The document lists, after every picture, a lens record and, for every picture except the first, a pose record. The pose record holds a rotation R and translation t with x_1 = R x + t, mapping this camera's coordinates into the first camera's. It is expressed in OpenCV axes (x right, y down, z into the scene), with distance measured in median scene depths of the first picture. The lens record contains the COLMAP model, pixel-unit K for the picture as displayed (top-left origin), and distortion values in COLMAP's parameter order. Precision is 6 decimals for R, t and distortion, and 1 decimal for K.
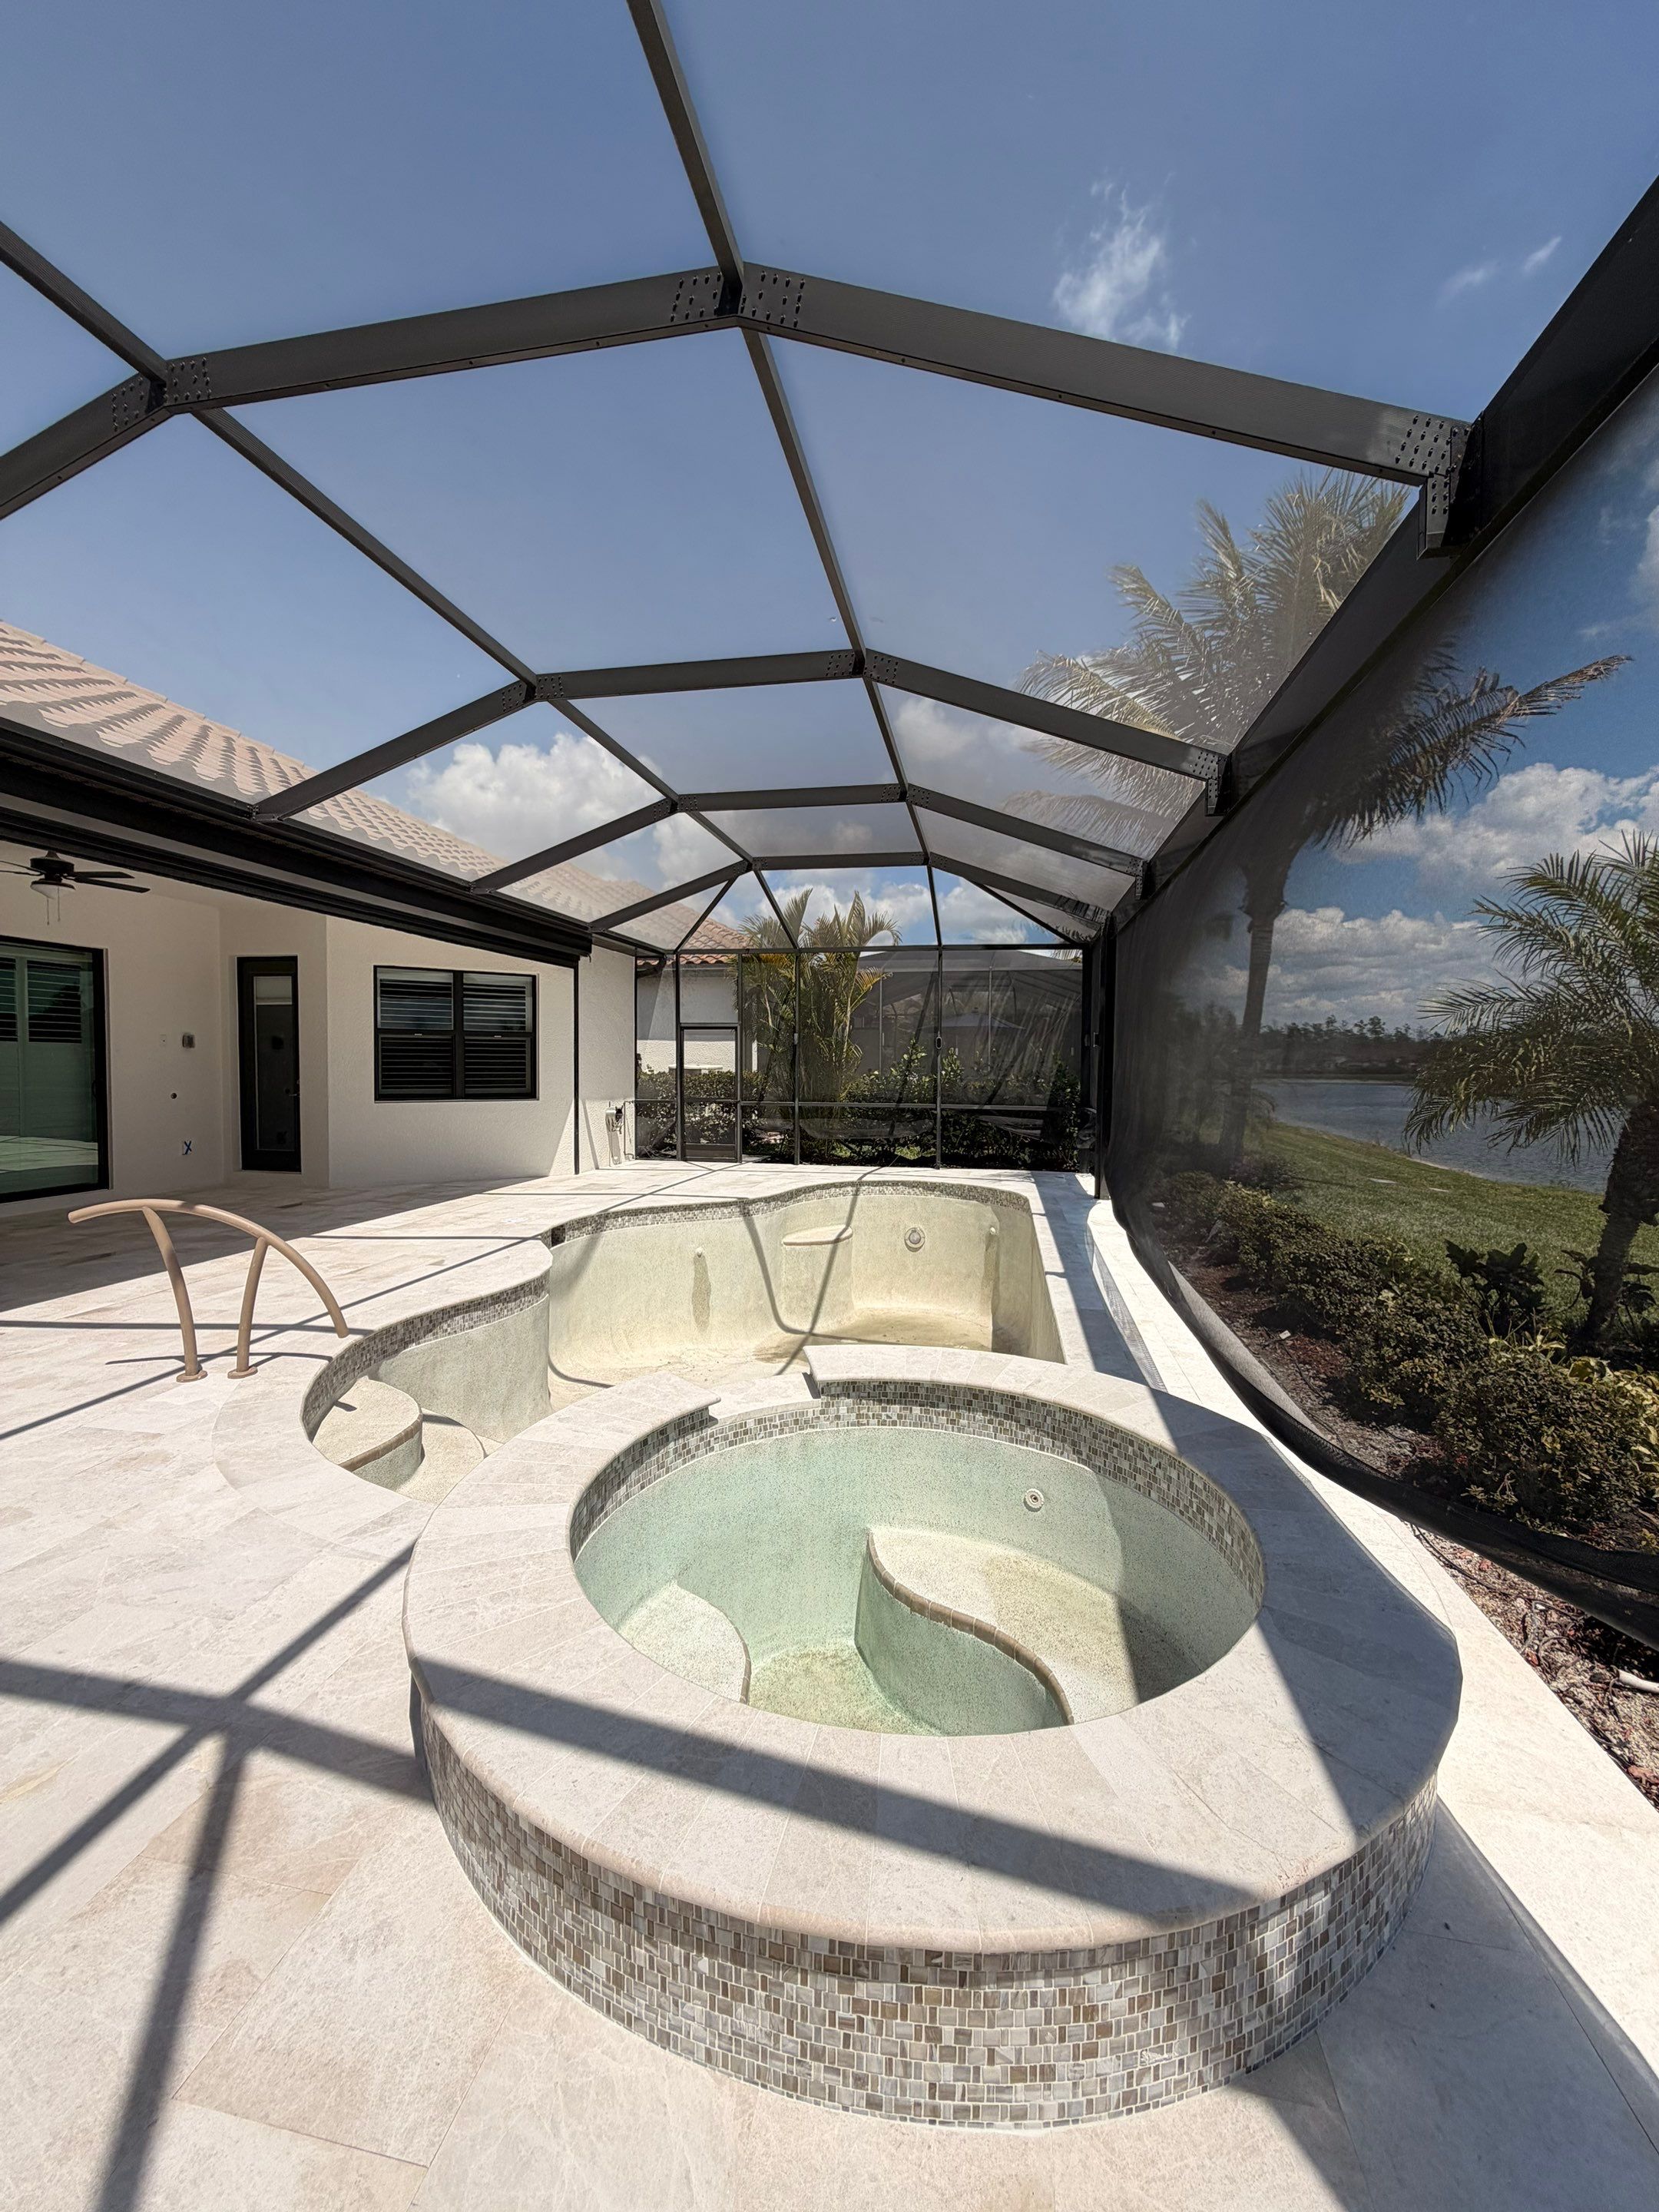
lens RADIAL K [[889.9, 0, 836.0], [0, 889.9, 1095.9], [0, 0, 1]] dist [-0.002035, 0.000358]
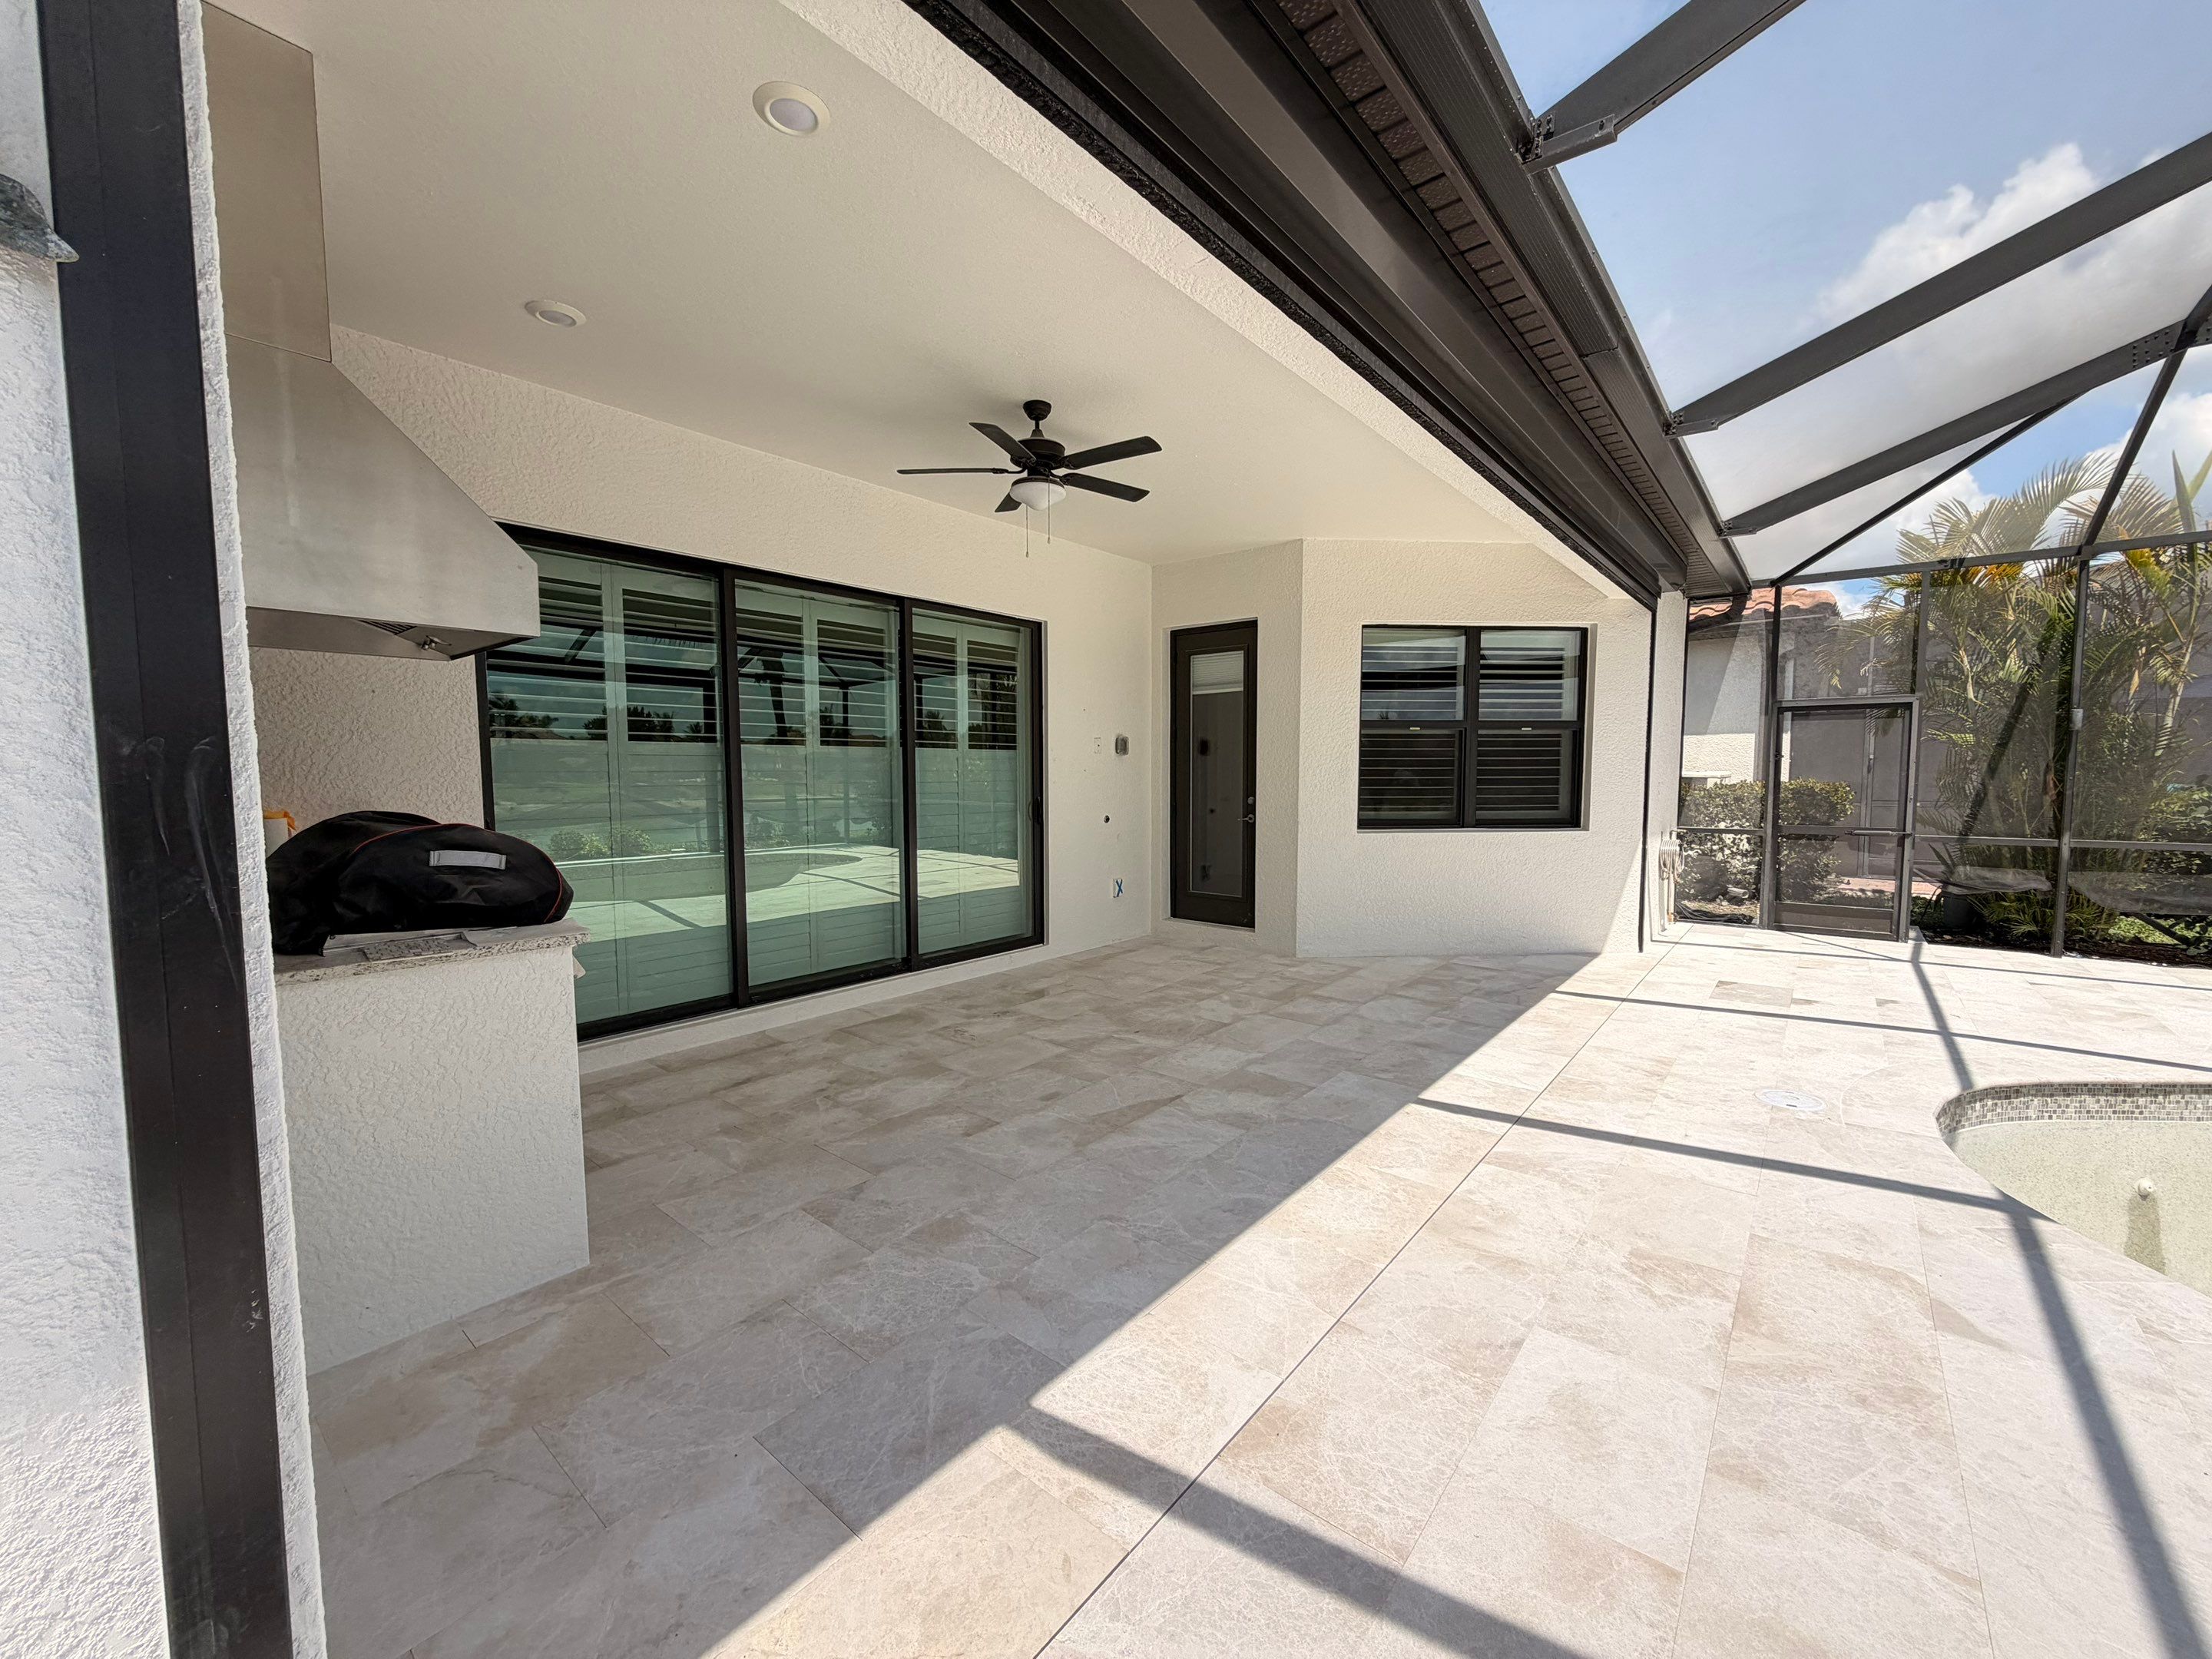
lens RADIAL K [[881.7, 0, 1097.1], [0, 881.7, 825.8], [0, 0, 1]] dist [-0.002877, -0.000154]
pose [[0.875060, 0.022025, -0.483512, -1.162455], [-0.007985, 0.999485, 0.031078, -0.050014], [0.483948, -0.023335, 0.874786, 1.024516]]
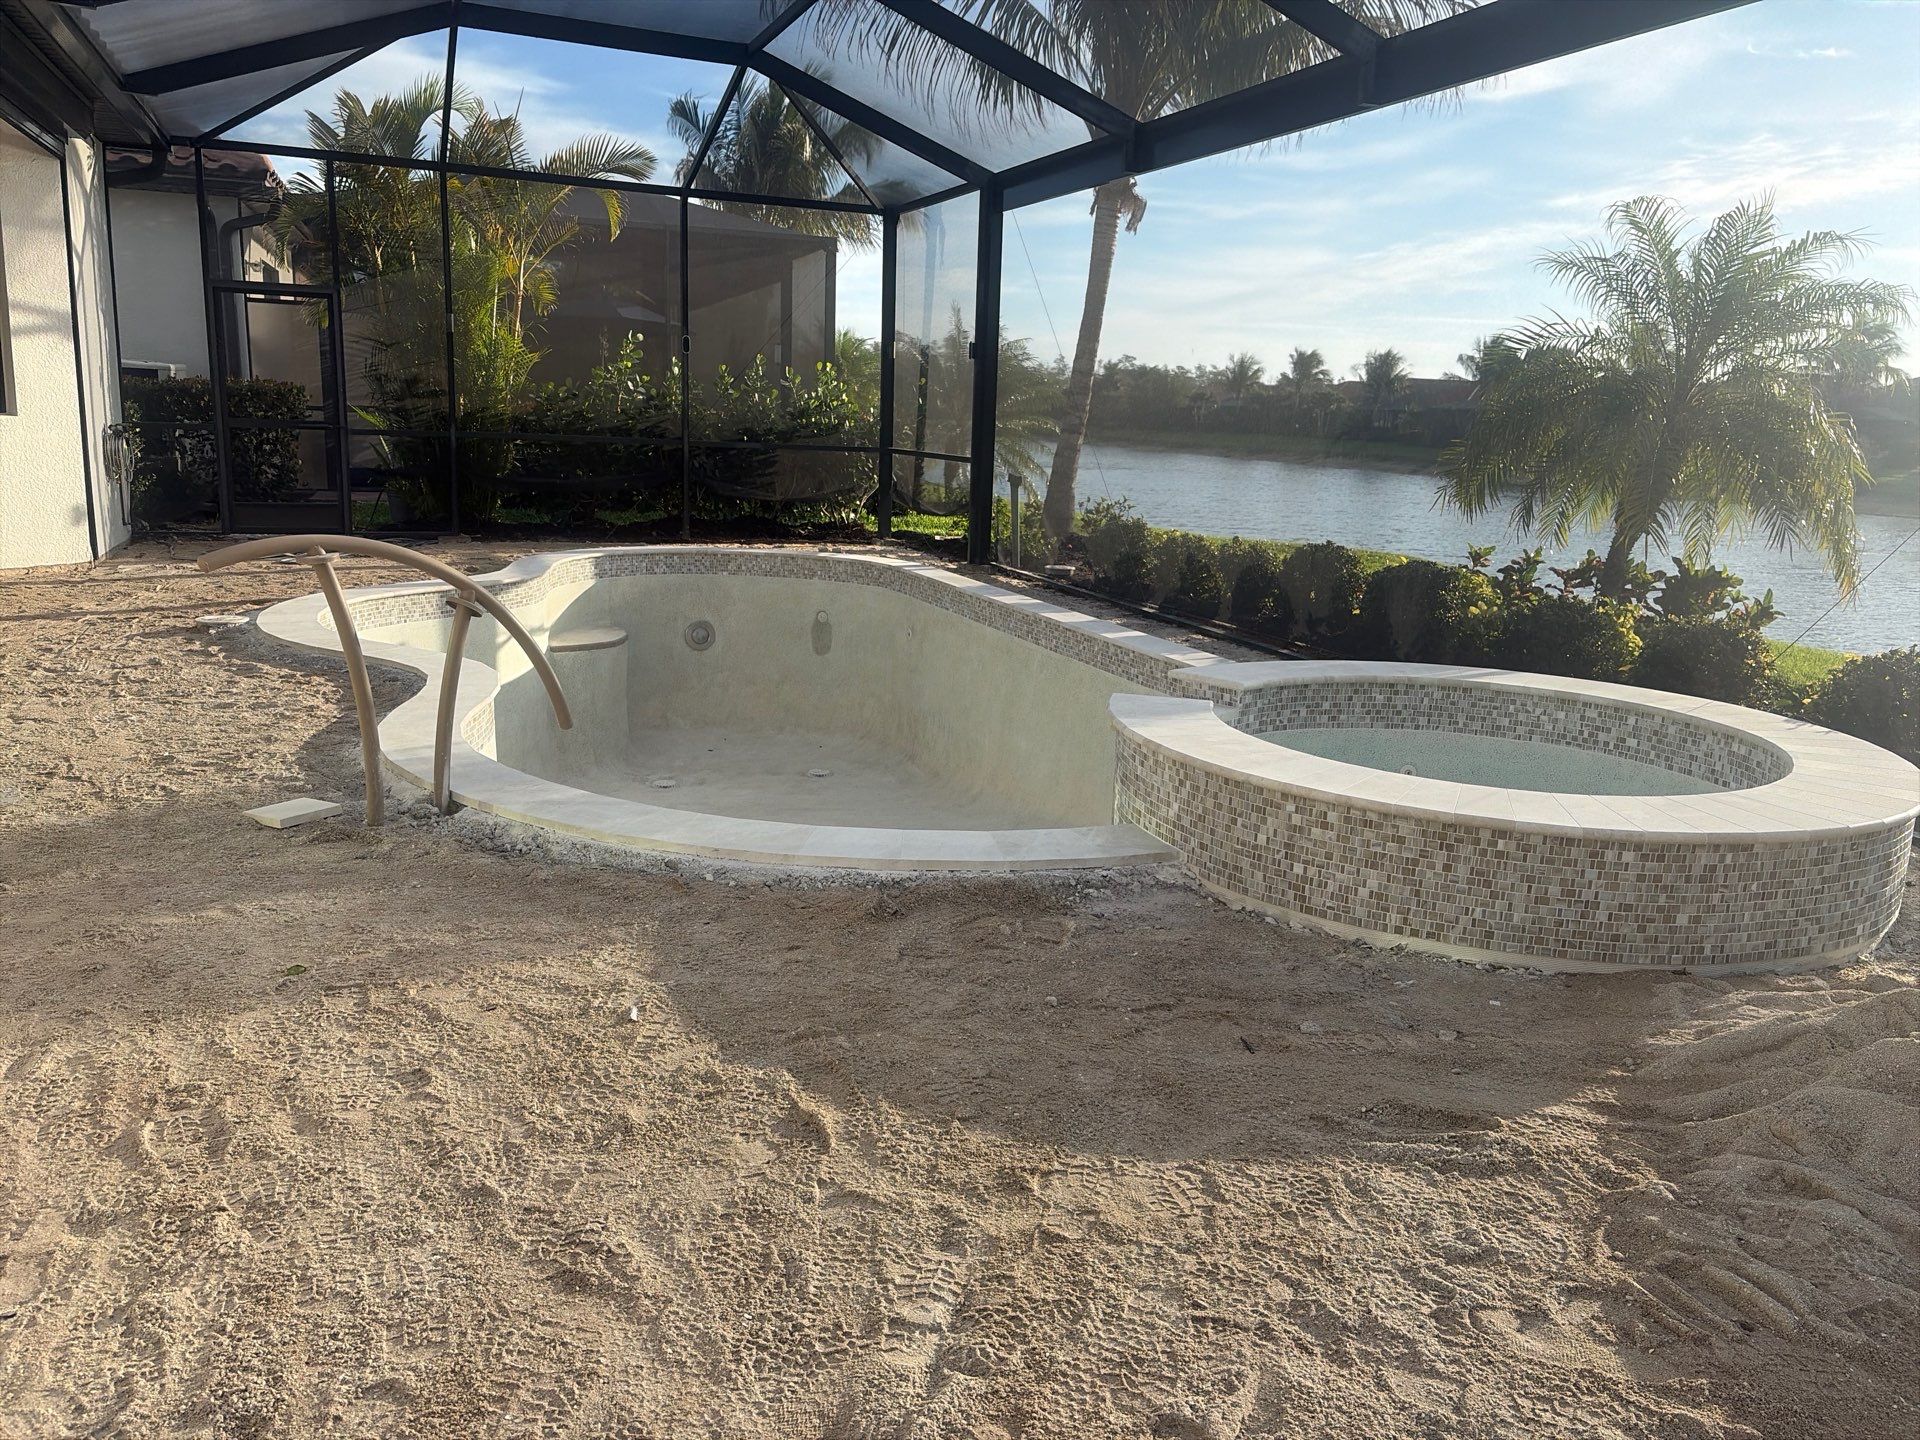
lens RADIAL K [[1425.9, 0, 1003.4], [0, 1425.9, 717.3], [0, 0, 1]] dist [0.037750, -0.025374]
pose [[0.832710, -0.091380, 0.546116, -1.117836], [-0.012148, 0.983036, 0.183012, 0.060150], [-0.553575, -0.159031, 0.817474, -0.168578]]
